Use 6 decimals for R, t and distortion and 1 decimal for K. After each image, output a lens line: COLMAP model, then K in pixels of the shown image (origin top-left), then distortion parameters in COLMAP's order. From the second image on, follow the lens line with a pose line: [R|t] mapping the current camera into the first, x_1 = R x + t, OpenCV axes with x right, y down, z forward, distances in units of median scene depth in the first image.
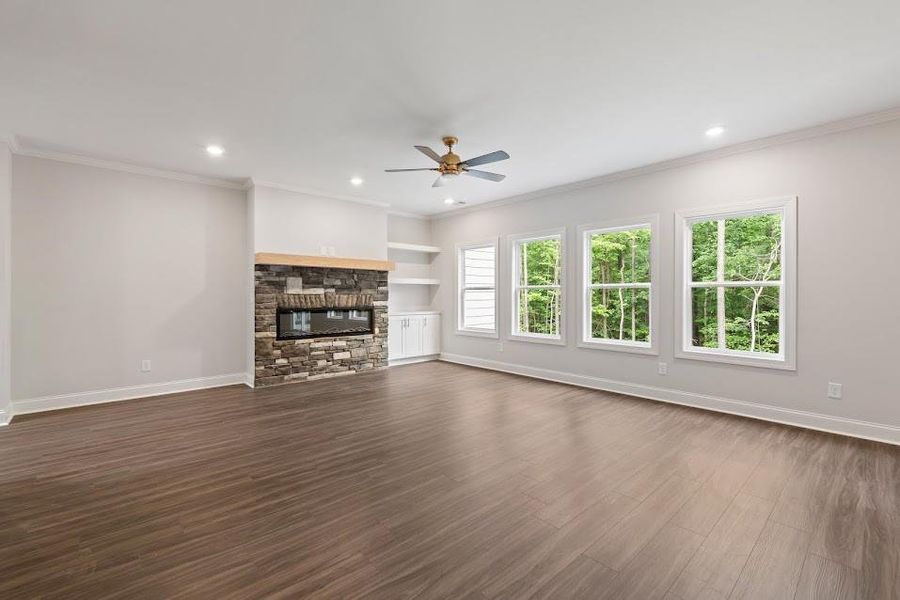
lens RADIAL K [[394.0, 0, 448.8], [0, 394.0, 297.7], [0, 0, 1]] dist [0.002085, -0.002224]
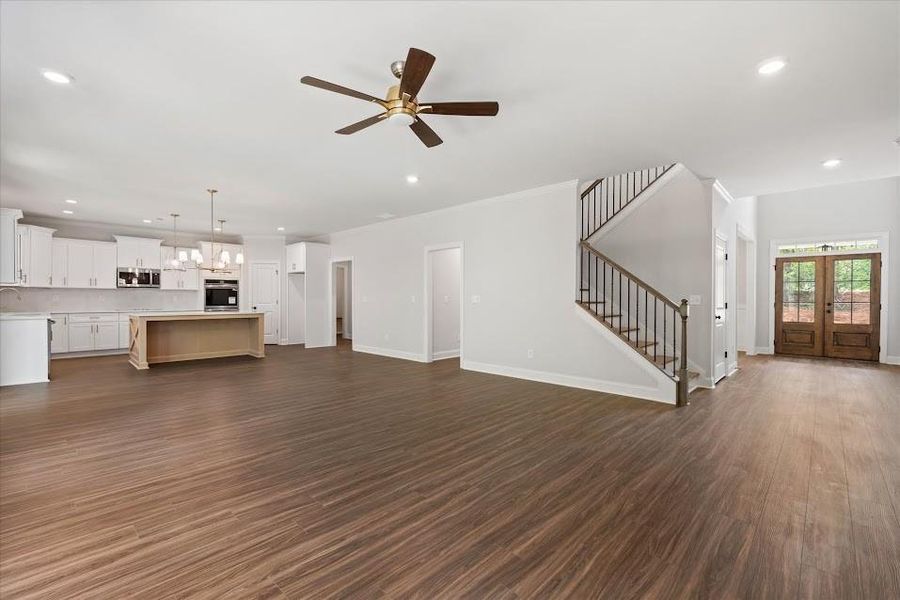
lens RADIAL K [[394.0, 0, 448.7], [0, 394.0, 299.6], [0, 0, 1]] dist [0.002085, -0.002224]
pose [[-0.997977, -0.003993, -0.063451, -0.044816], [-0.004714, 0.999926, 0.011207, -0.002420], [0.063402, 0.011484, -0.997922, 2.118828]]
